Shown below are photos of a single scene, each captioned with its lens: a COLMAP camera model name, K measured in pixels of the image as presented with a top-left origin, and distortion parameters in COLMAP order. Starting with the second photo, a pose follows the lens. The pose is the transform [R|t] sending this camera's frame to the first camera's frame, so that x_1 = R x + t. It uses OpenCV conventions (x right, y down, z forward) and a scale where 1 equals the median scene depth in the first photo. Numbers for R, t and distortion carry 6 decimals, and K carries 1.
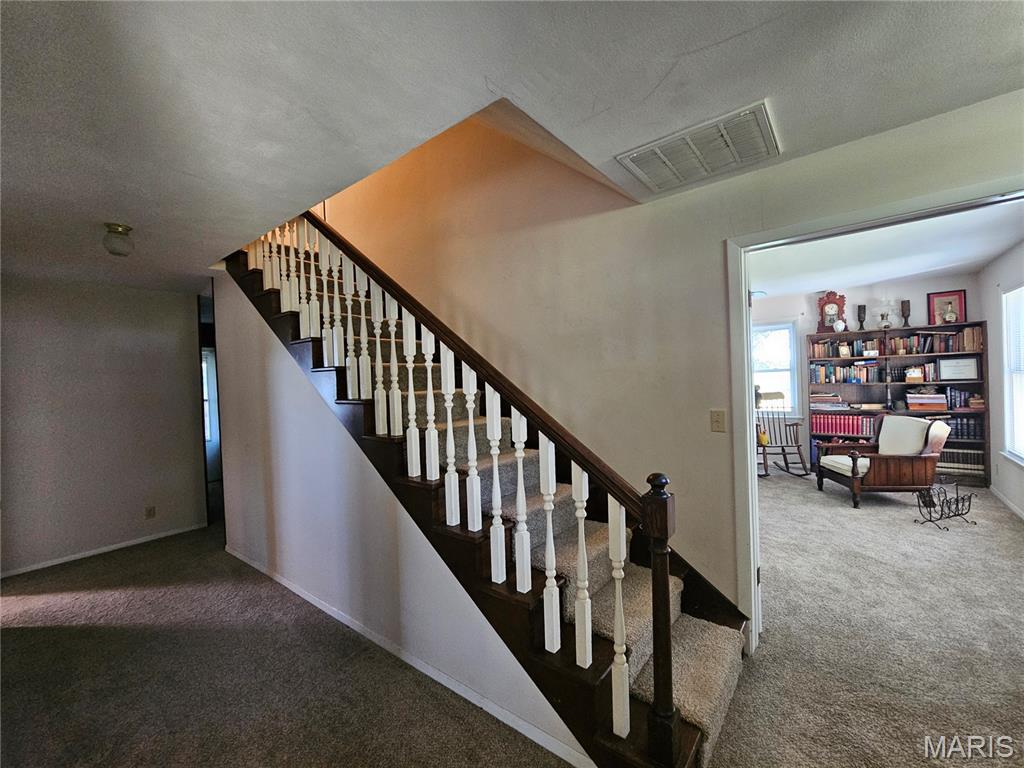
lens RADIAL K [[424.2, 0, 512.0], [0, 424.2, 384.0], [0, 0, 1]] dist [-0.001211, 0.000537]
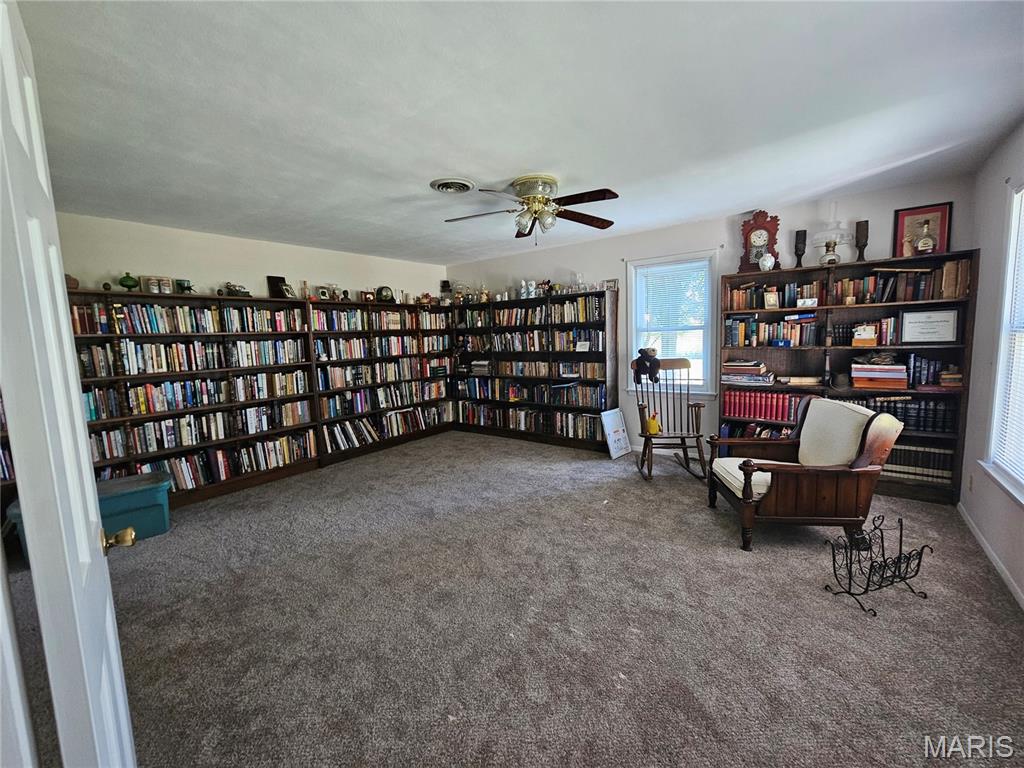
lens RADIAL K [[424.2, 0, 512.0], [0, 424.2, 384.0], [0, 0, 1]] dist [-0.001211, 0.000537]
pose [[0.999688, 0.000892, 0.024974, 0.379909], [-0.003338, 0.995173, 0.098079, -0.008530], [-0.024766, -0.098132, 0.994865, 0.344801]]
